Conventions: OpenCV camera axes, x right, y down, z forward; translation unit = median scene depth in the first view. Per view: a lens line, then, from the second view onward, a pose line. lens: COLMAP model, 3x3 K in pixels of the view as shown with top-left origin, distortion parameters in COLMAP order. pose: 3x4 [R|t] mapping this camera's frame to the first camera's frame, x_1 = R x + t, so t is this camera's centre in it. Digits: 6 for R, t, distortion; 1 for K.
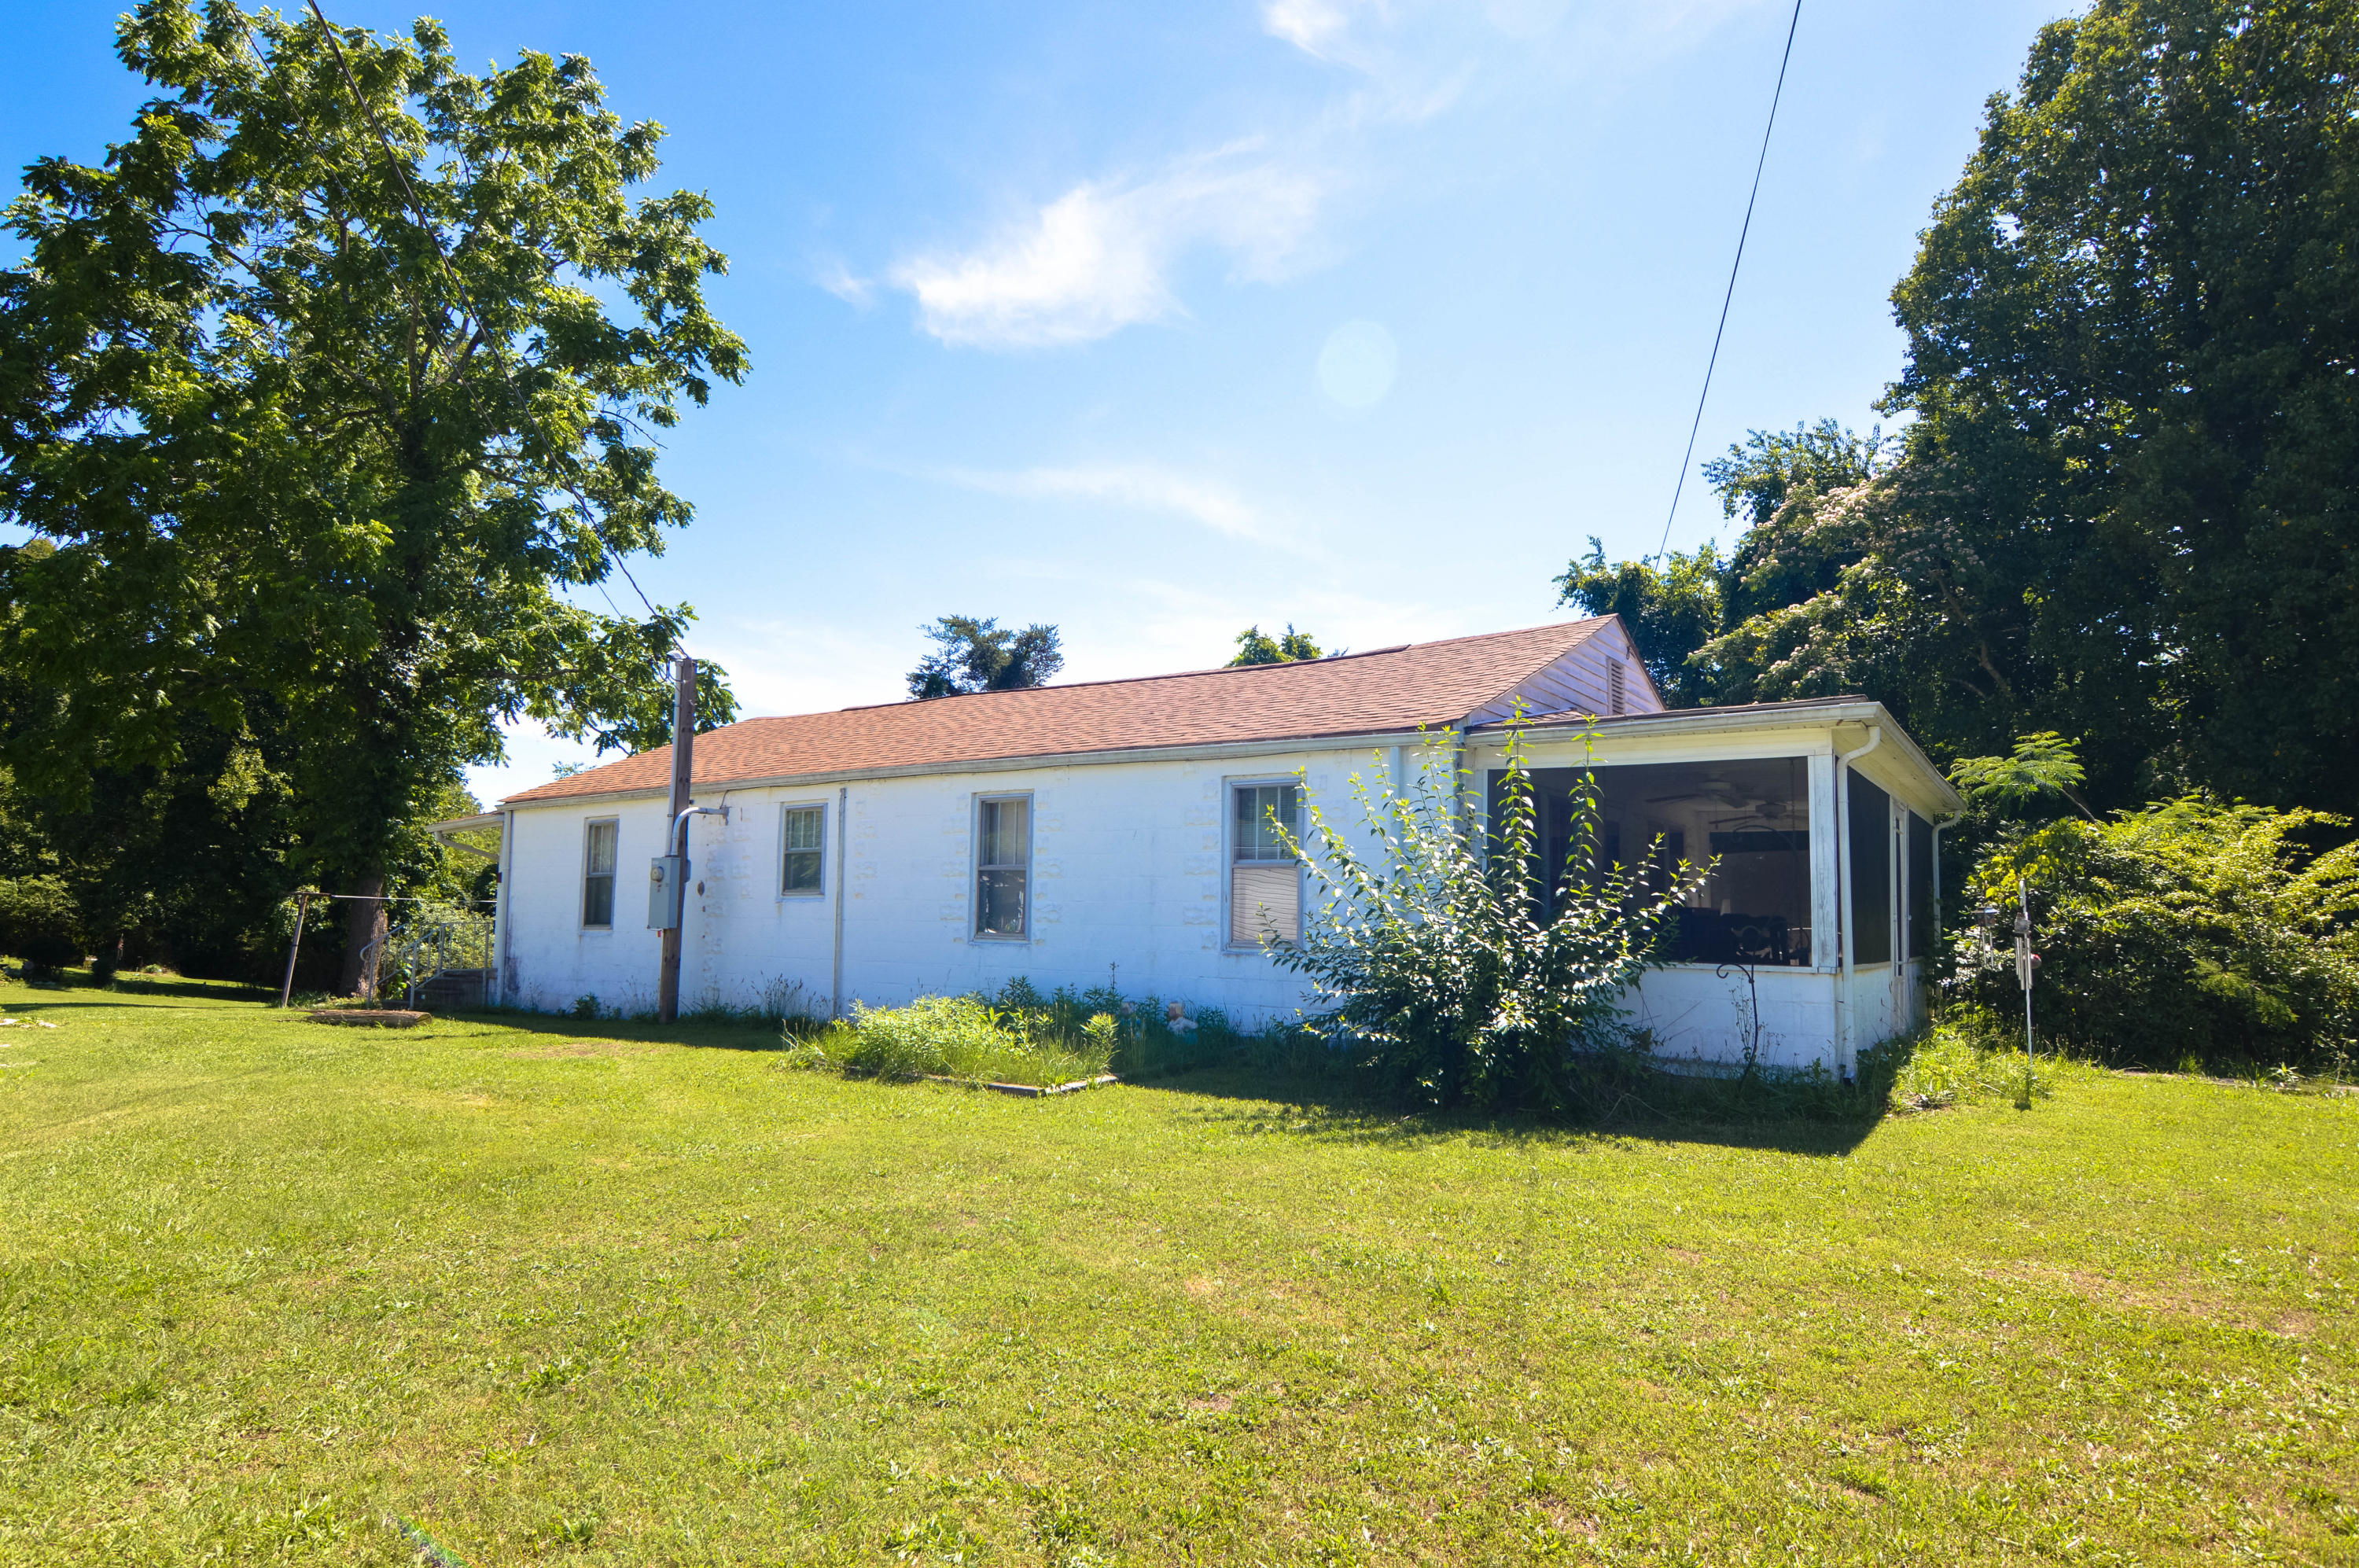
lens RADIAL K [[1256.5, 0, 1185.9], [0, 1256.5, 741.9], [0, 0, 1]] dist [-0.021422, 0.000193]
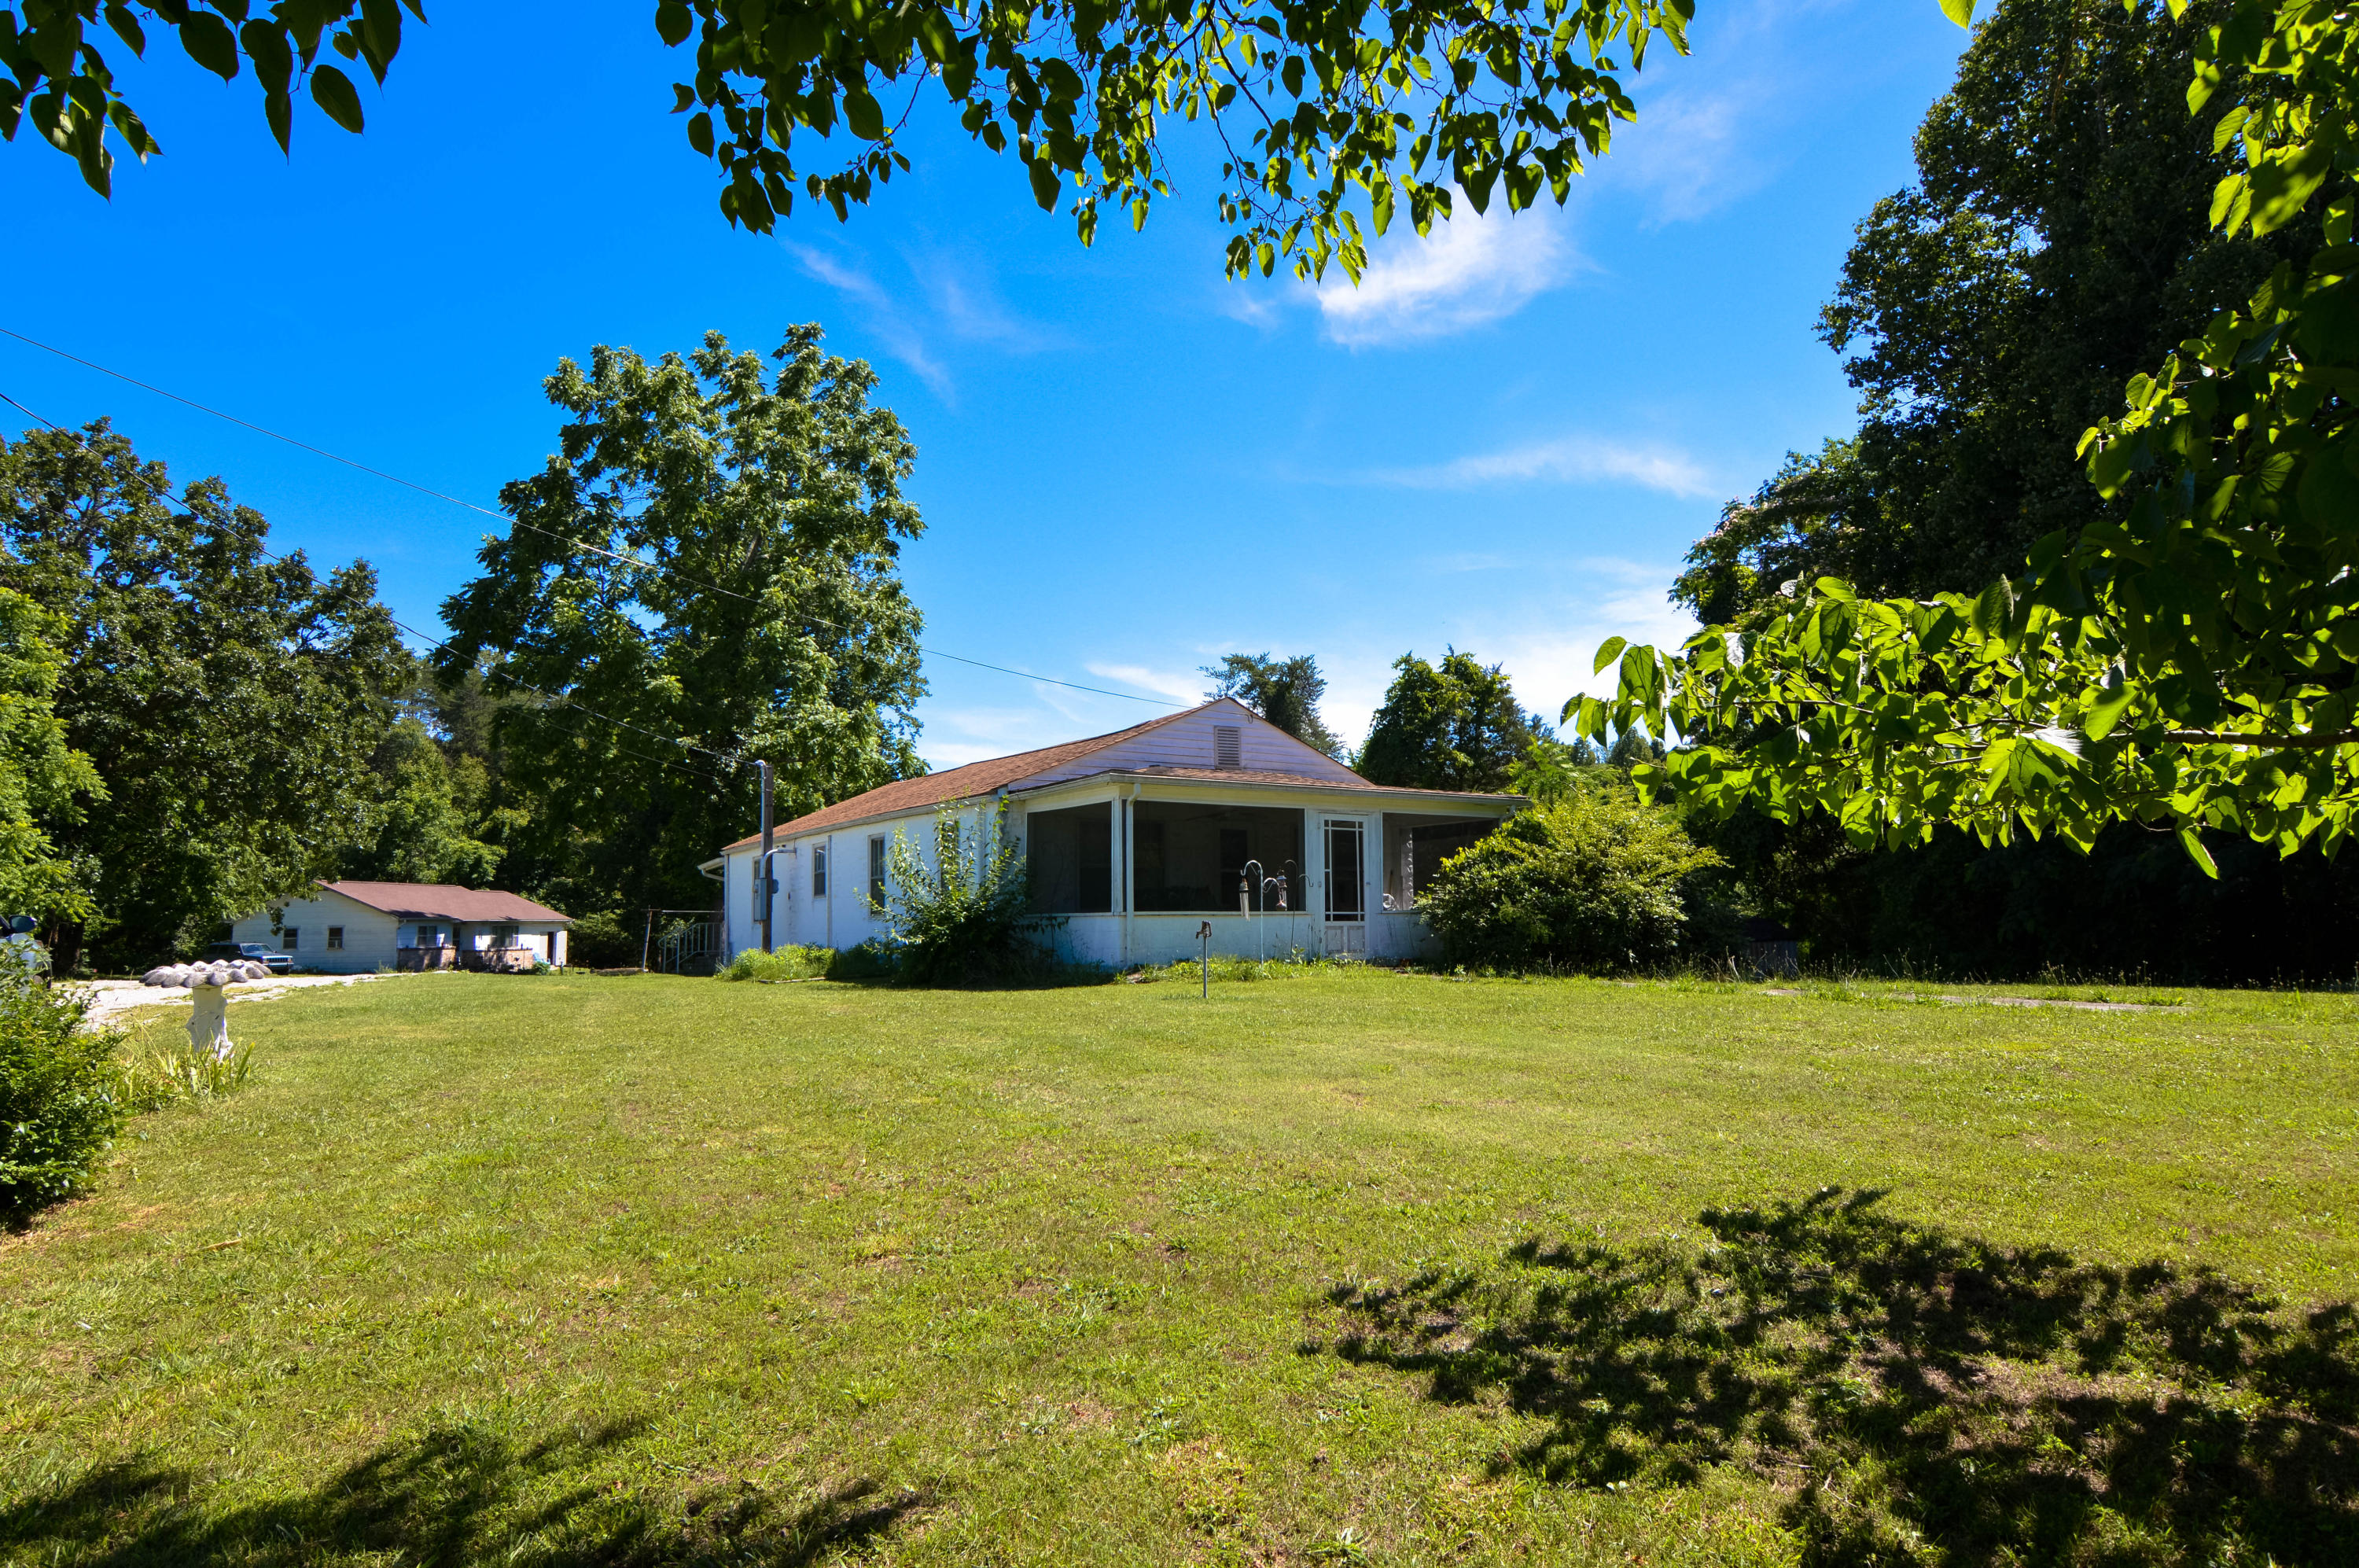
lens RADIAL K [[1310.4, 0, 1168.6], [0, 1310.4, 801.0], [0, 0, 1]] dist [-0.030123, -0.000955]
pose [[0.927426, -0.063372, -0.368600, 0.252411], [0.079089, 0.996483, 0.027672, -0.006598], [0.365550, -0.054816, 0.929176, -0.154053]]
